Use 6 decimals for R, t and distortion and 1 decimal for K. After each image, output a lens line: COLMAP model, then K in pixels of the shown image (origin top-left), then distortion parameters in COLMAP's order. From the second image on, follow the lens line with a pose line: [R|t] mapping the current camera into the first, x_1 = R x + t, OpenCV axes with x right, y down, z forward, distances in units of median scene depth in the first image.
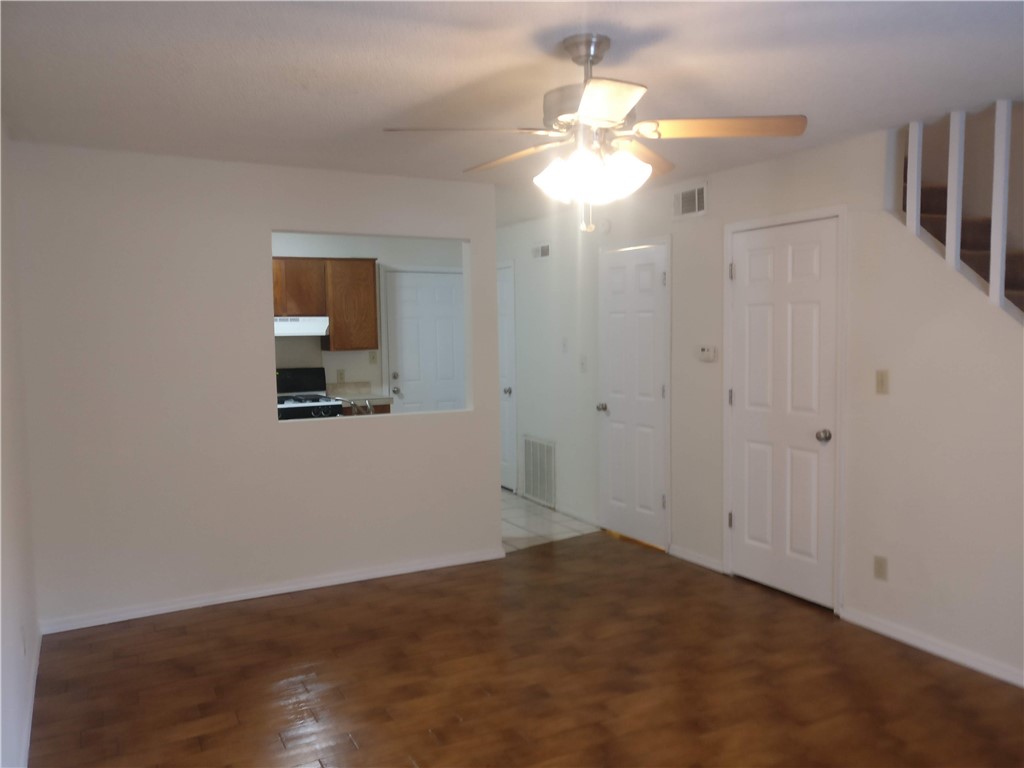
lens RADIAL K [[833.0, 0, 511.5], [0, 833.0, 400.9], [0, 0, 1]] dist [-0.008767, -0.007642]
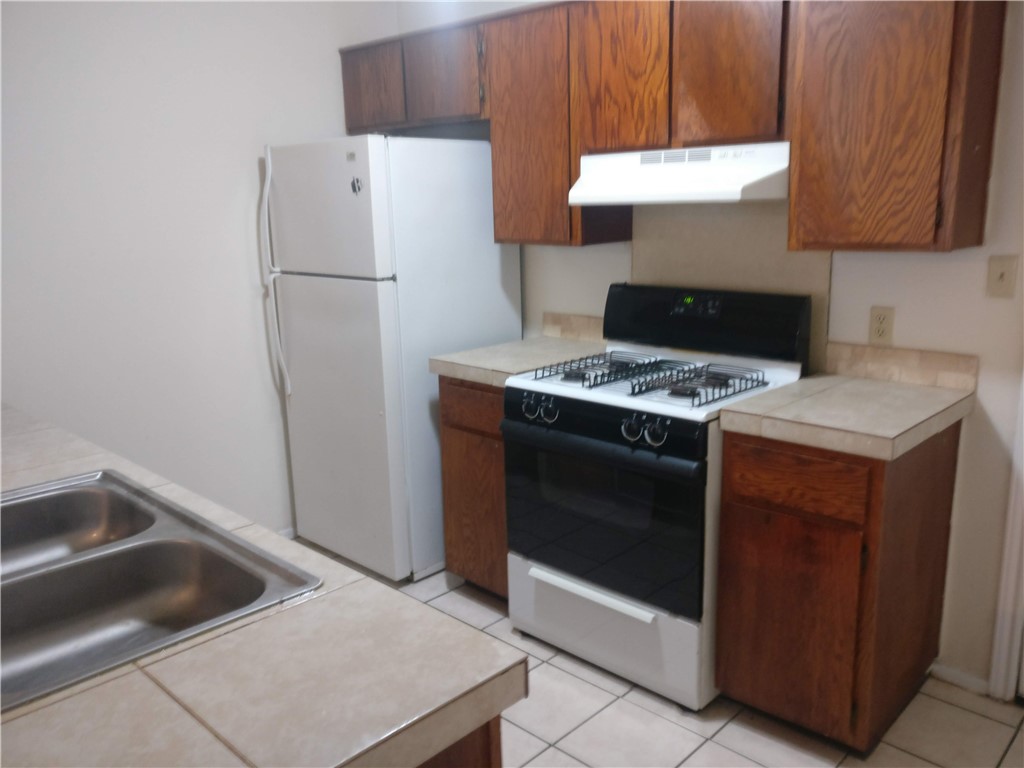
lens RADIAL K [[833.0, 0, 511.5], [0, 833.0, 400.9], [0, 0, 1]] dist [-0.008767, -0.007642]
pose [[0.313526, 0.227361, -0.921959, 0.064542], [-0.063991, 0.973765, 0.218375, -0.066087], [0.947421, -0.009469, 0.319850, 0.785014]]
